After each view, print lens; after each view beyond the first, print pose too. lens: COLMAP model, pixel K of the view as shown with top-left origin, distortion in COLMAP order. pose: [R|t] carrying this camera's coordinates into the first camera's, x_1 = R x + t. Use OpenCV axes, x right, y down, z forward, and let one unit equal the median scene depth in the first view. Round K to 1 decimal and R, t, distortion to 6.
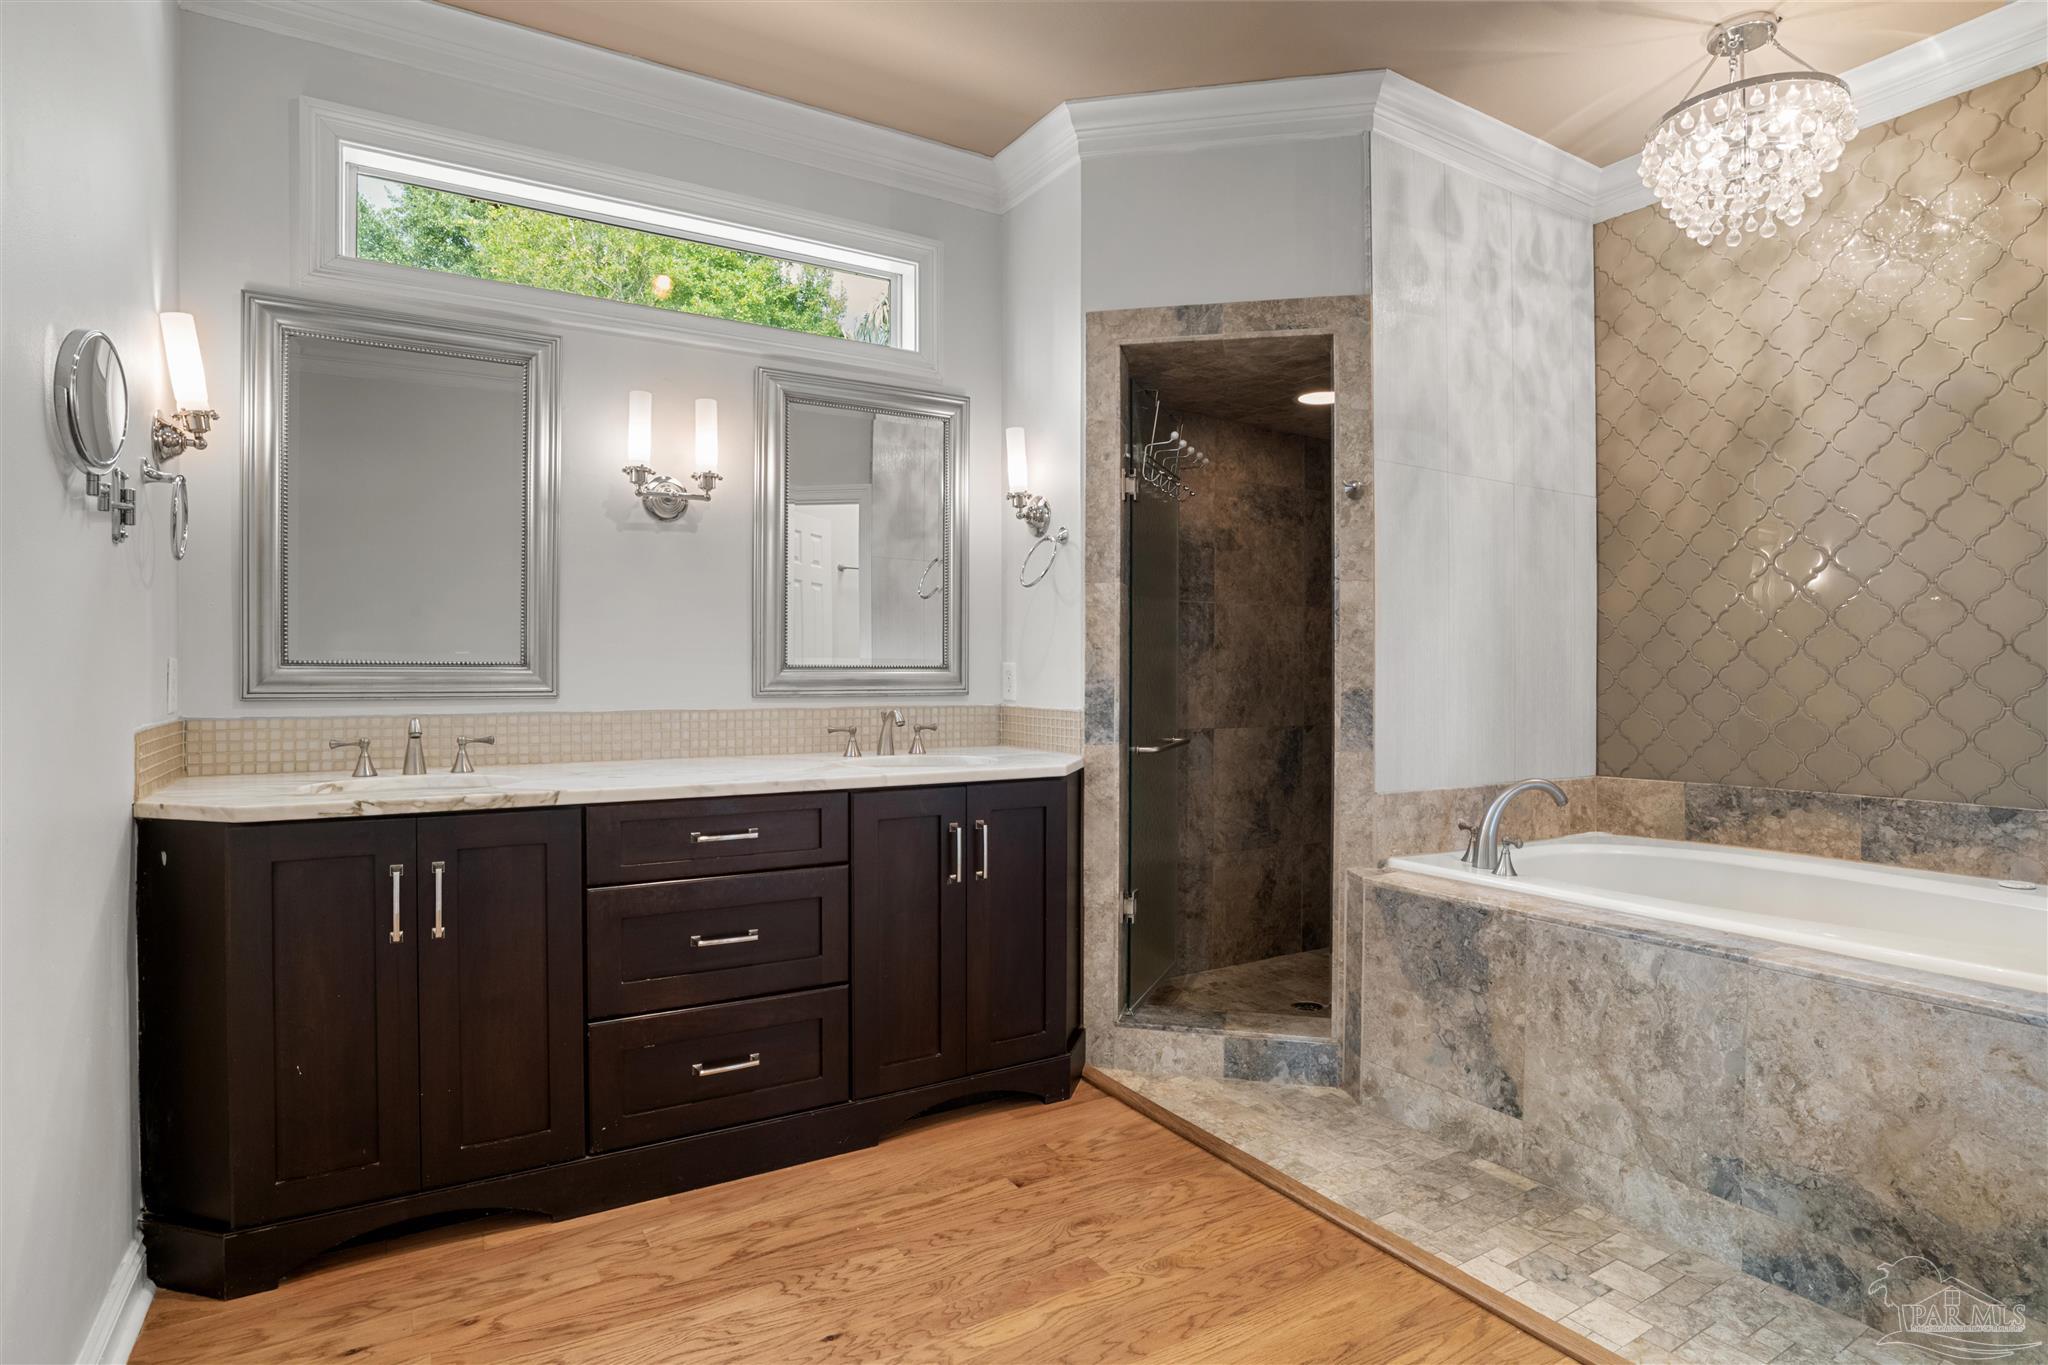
lens RADIAL K [[1060.4, 0, 1036.7], [0, 1060.4, 672.2], [0, 0, 1]] dist [-0.043301, 0.020353]
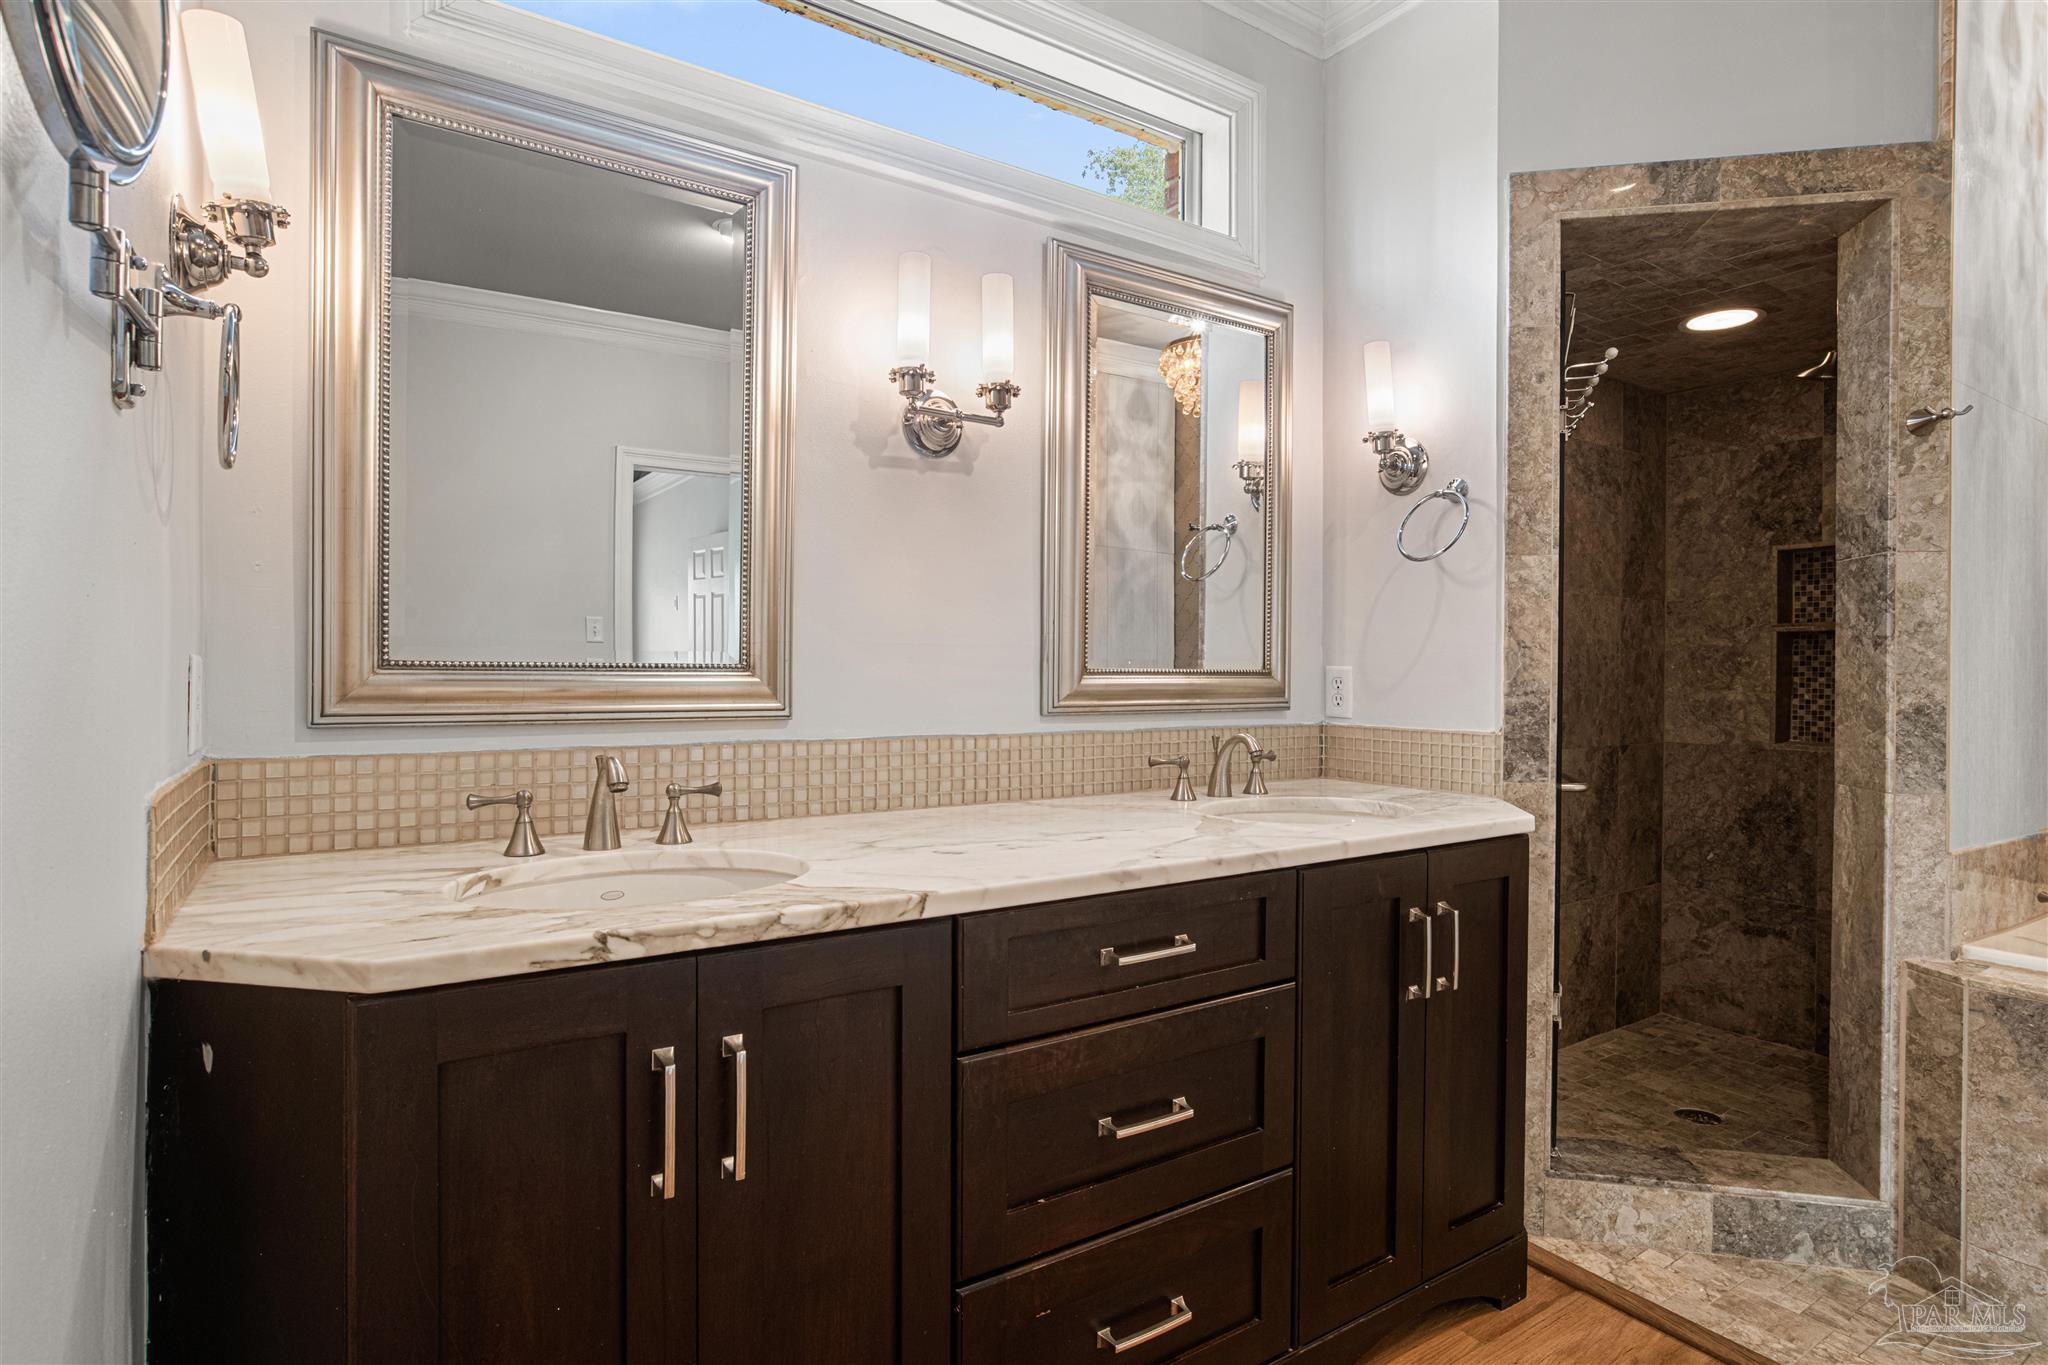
lens RADIAL K [[1060.4, 0, 1044.4], [0, 1060.4, 683.8], [0, 0, 1]] dist [-0.043301, 0.020353]
pose [[0.999446, 0.001962, 0.033221, -0.306104], [-0.002229, 0.999965, 0.008003, -0.002889], [-0.033204, -0.008073, 0.999416, 0.327204]]
